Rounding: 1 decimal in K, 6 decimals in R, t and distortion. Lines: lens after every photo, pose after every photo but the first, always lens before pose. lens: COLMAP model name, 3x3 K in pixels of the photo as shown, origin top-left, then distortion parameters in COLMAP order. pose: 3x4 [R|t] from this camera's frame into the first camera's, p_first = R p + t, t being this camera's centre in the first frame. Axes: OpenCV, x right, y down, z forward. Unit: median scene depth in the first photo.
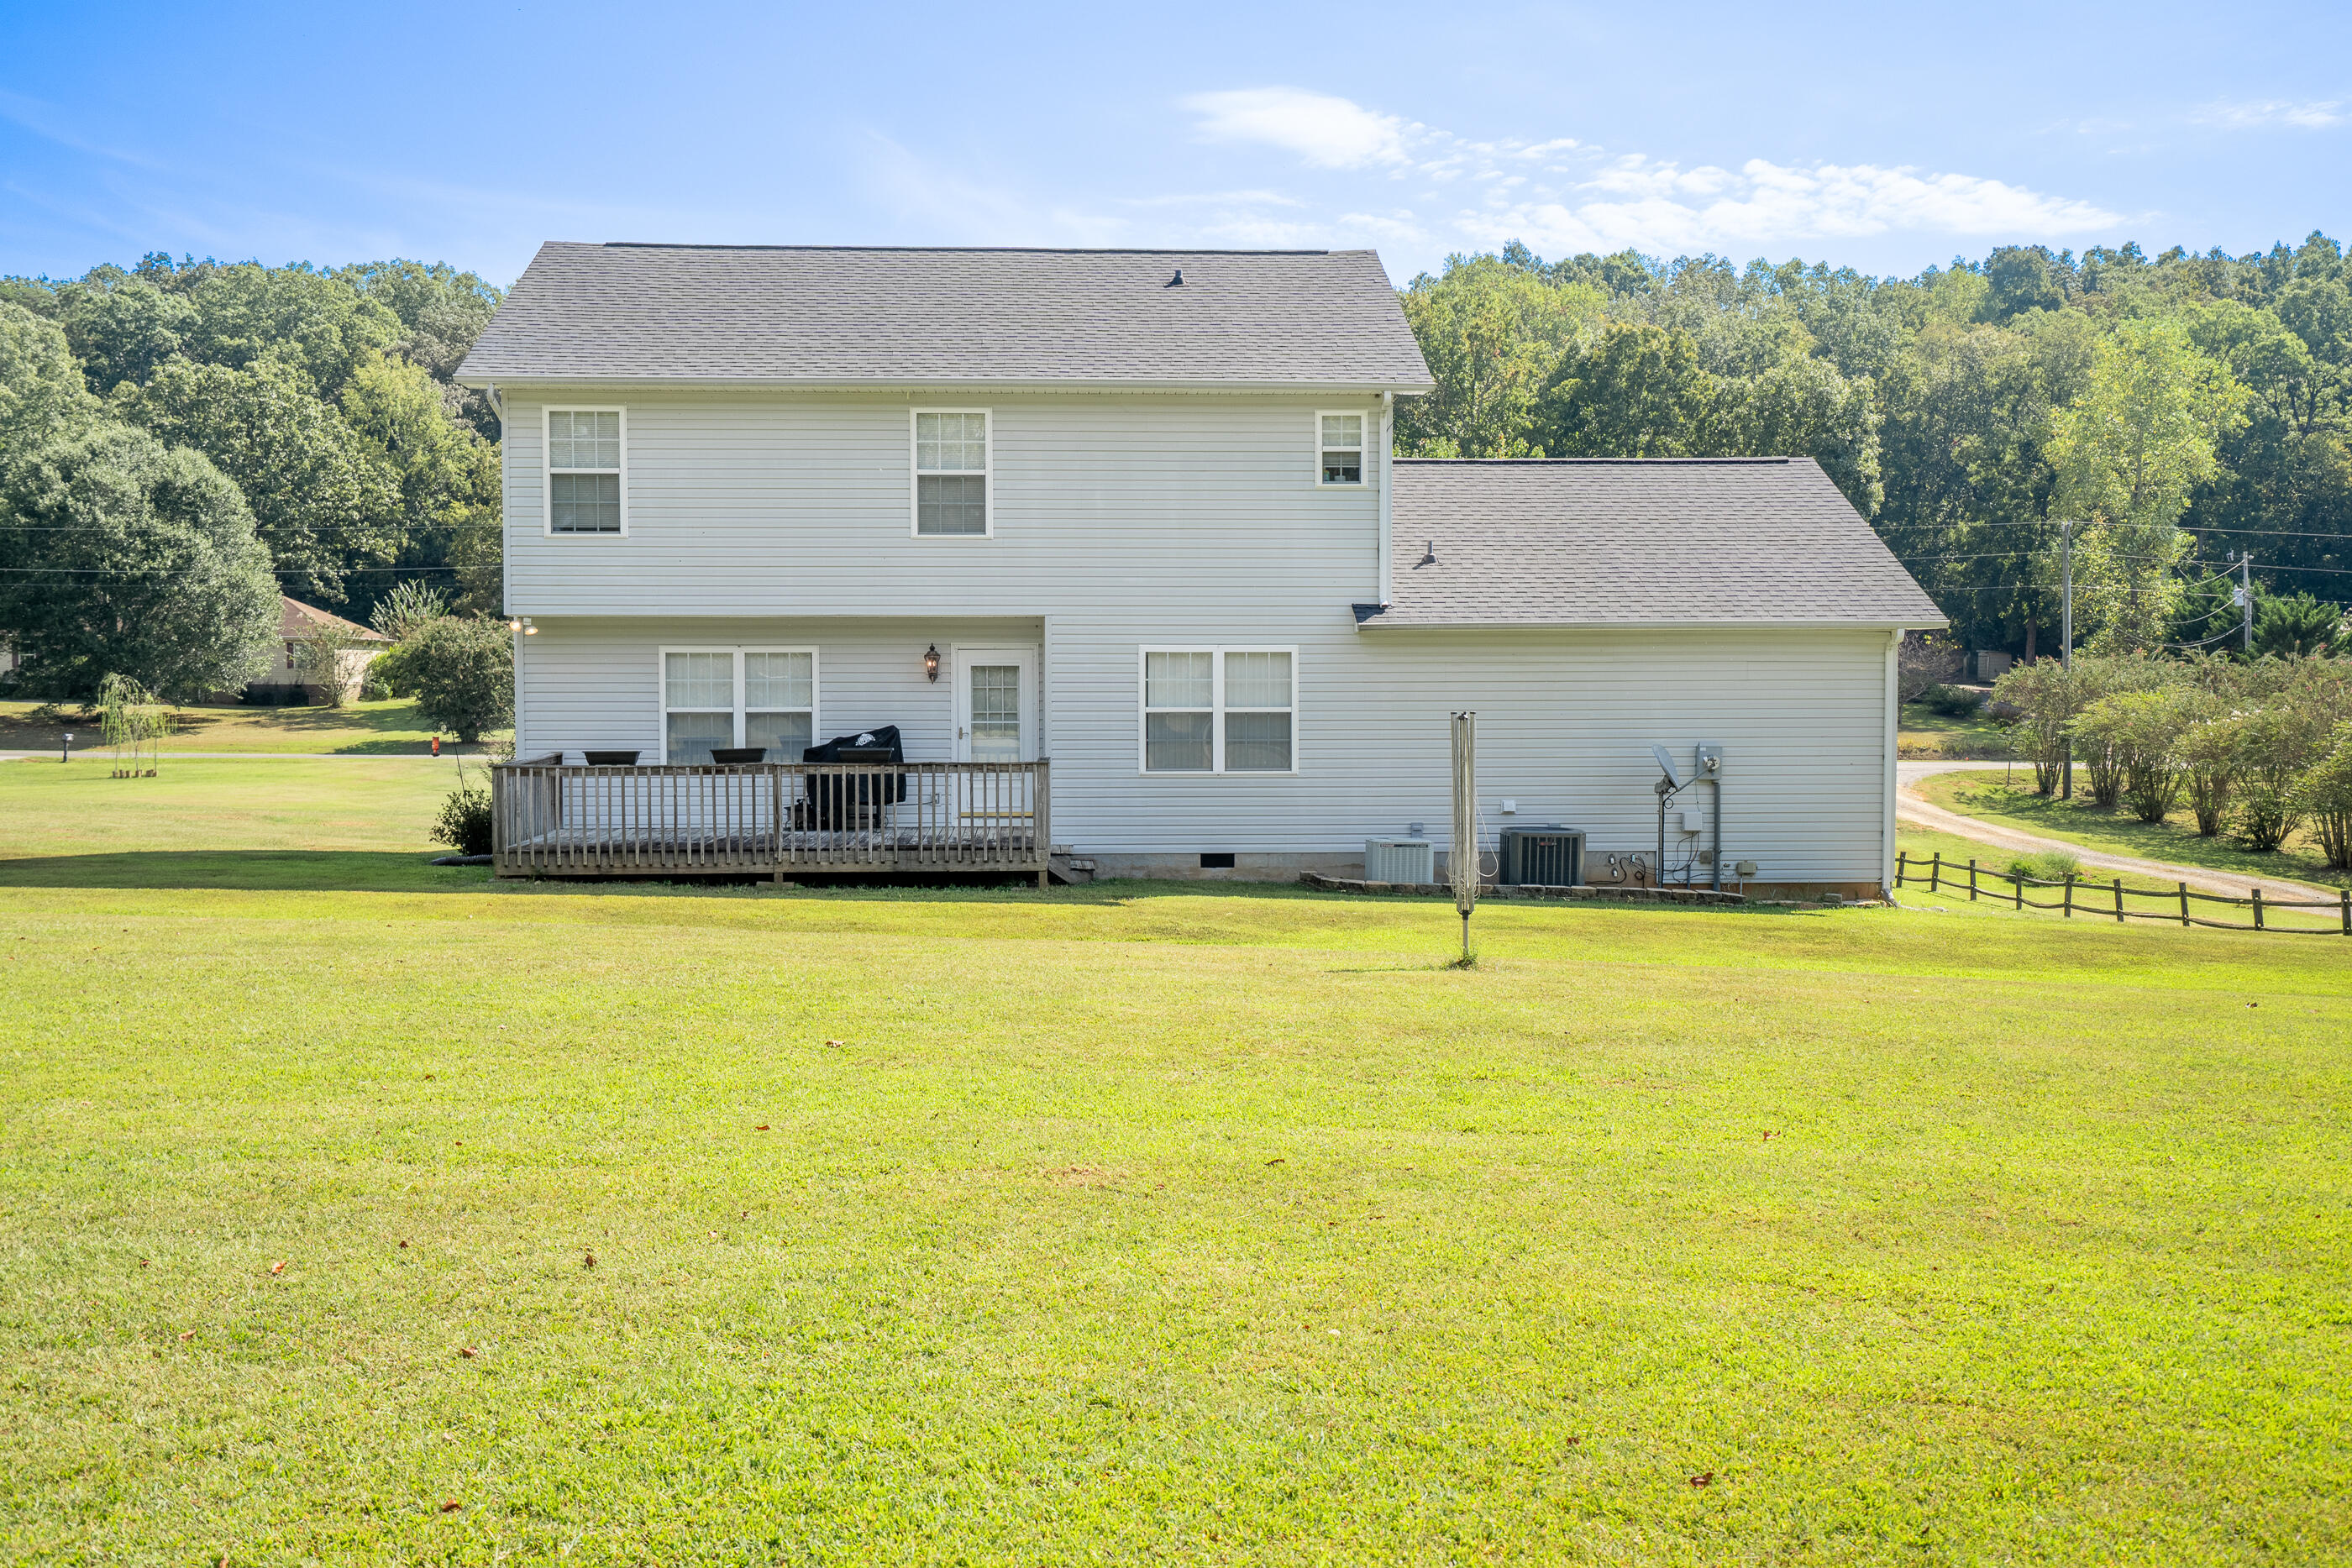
lens RADIAL K [[2238.1, 0, 1173.9], [0, 2238.1, 781.8], [0, 0, 1]] dist [0.007201, 0.000000]
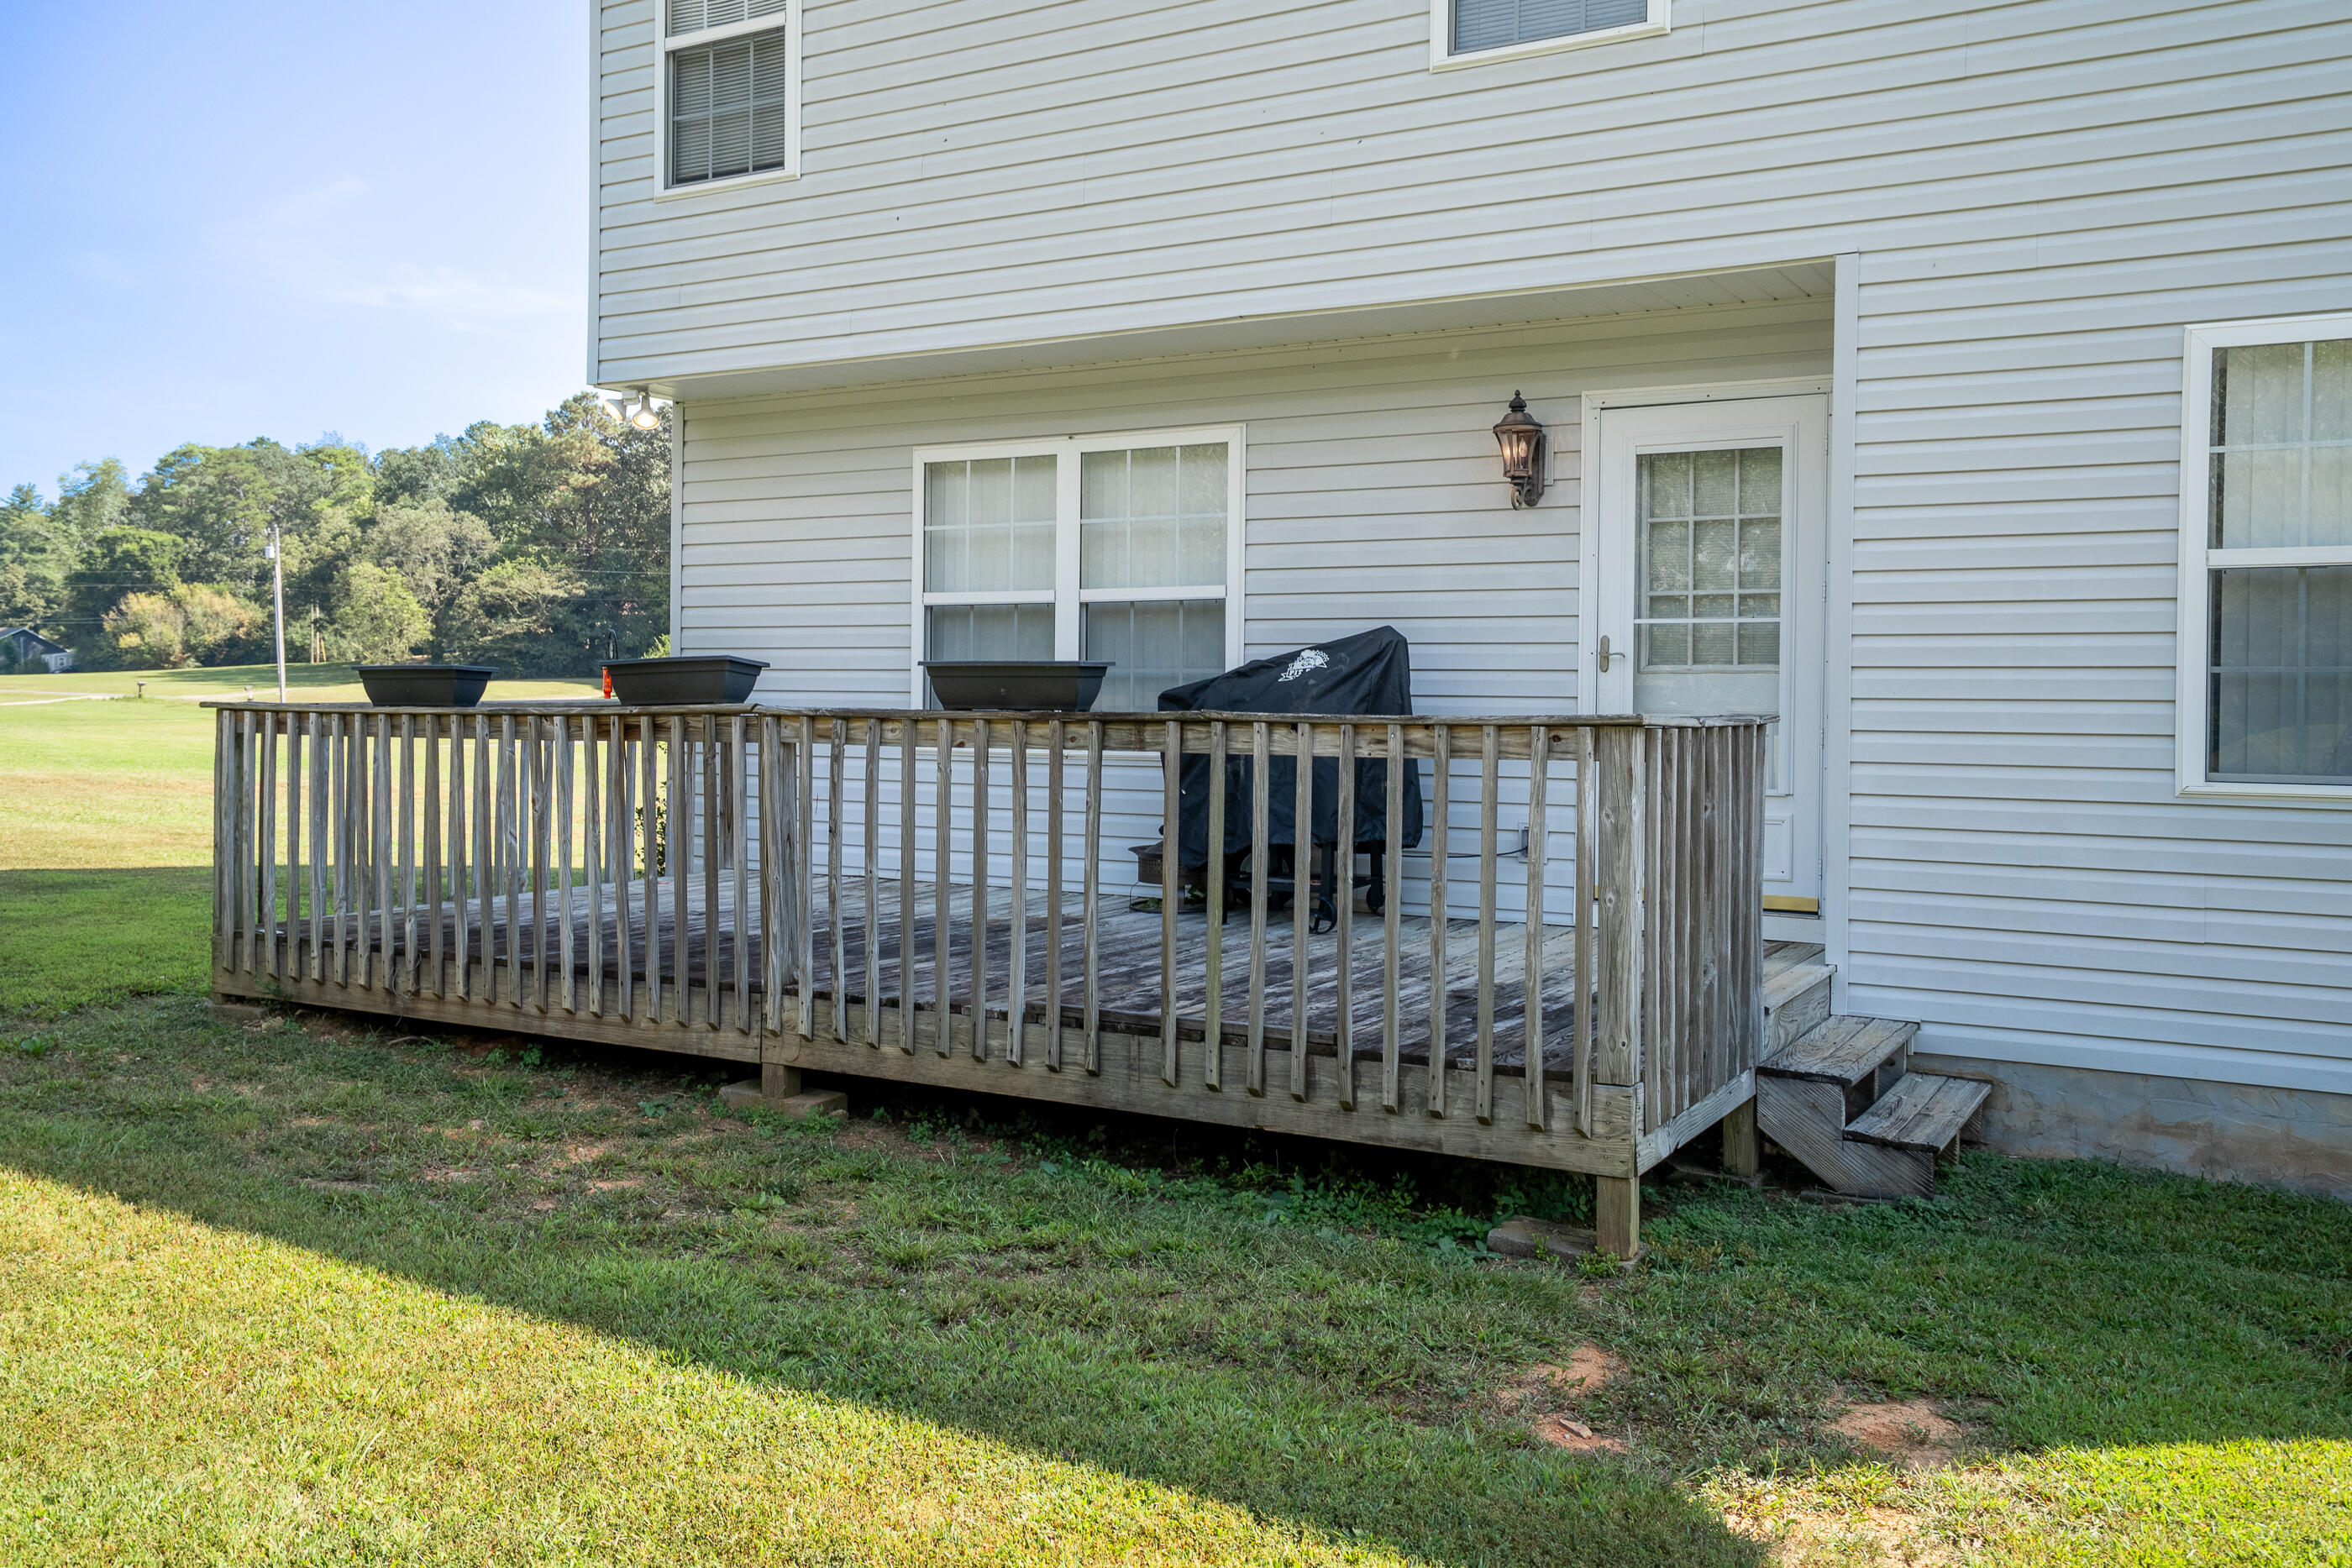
lens RADIAL K [[1958.7, 0, 1175.6], [0, 1958.7, 704.9], [0, 0, 1]] dist [0.018985, 0.008622]
pose [[0.836808, 0.009701, -0.547410, 0.013902], [-0.036438, 0.998613, -0.038005, -0.000179], [0.546283, 0.051750, 0.836001, 0.724262]]
